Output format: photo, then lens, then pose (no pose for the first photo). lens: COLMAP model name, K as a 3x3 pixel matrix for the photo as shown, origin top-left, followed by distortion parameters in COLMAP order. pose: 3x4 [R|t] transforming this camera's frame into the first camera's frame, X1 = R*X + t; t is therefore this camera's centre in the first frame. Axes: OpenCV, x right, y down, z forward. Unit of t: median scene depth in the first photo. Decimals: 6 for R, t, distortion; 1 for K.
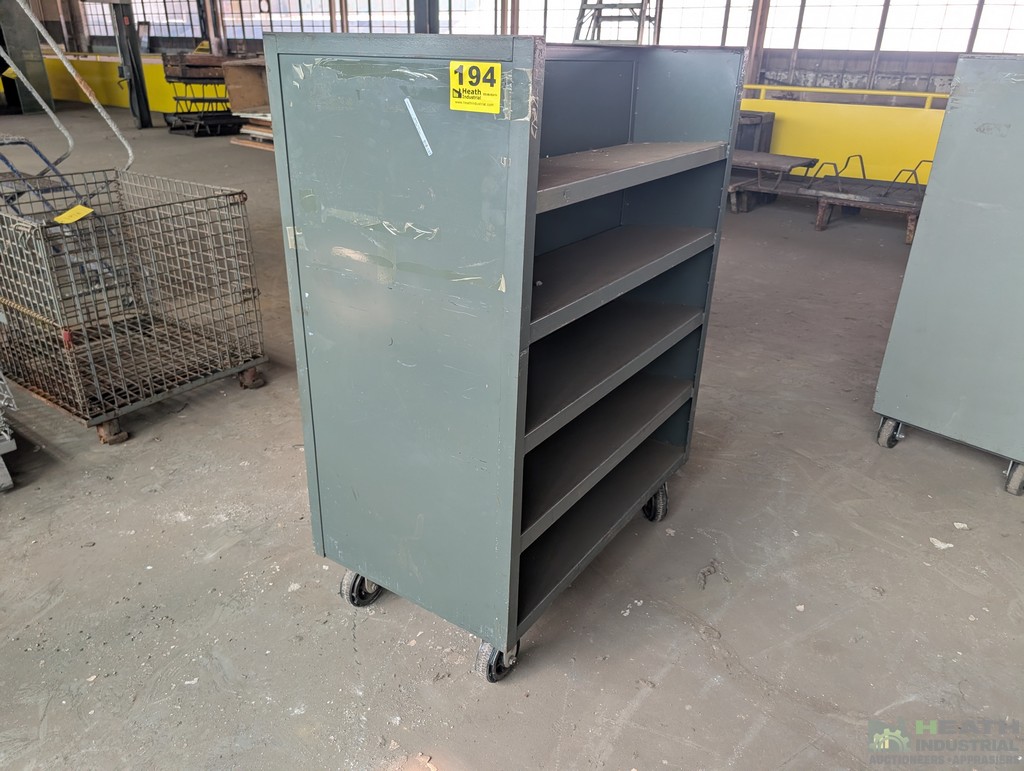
lens RADIAL K [[764.3, 0, 500.0], [0, 764.3, 385.6], [0, 0, 1]] dist [0.004503, 0.001662]
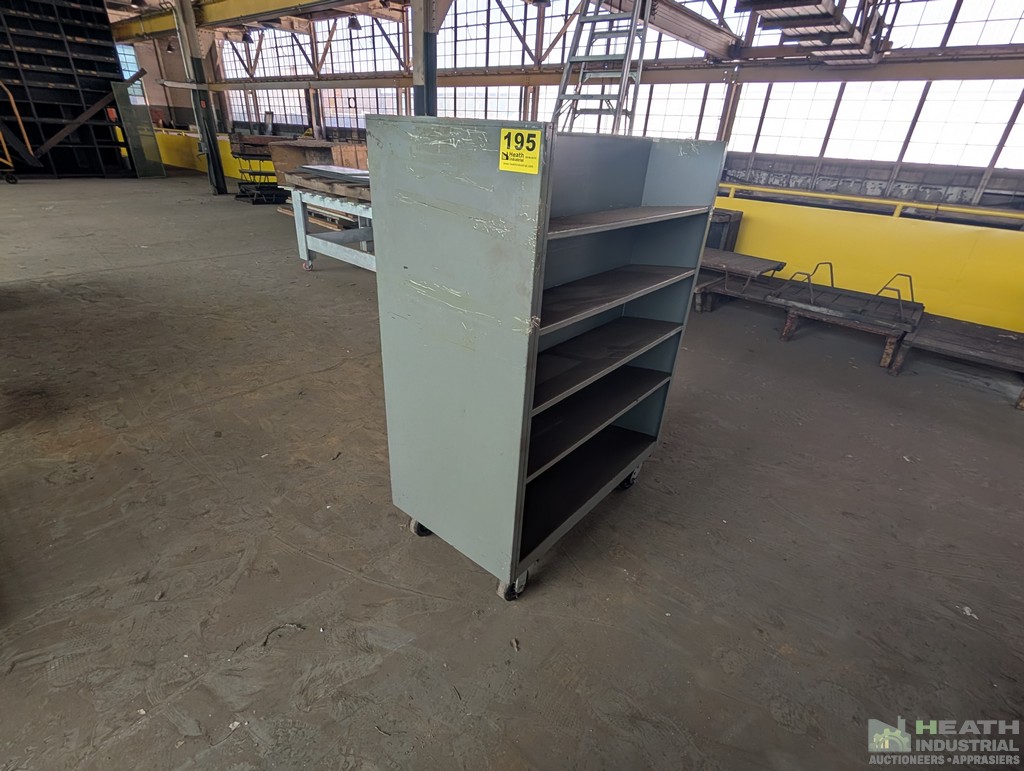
lens RADIAL K [[498.5, 0, 512.8], [0, 498.5, 391.5], [0, 0, 1]] dist [0.000947, -0.000971]
pose [[0.997797, 0.059020, -0.030305, 0.055906], [-0.057583, 0.997267, 0.046280, -0.088284], [0.032953, -0.044433, 0.998469, 0.209123]]
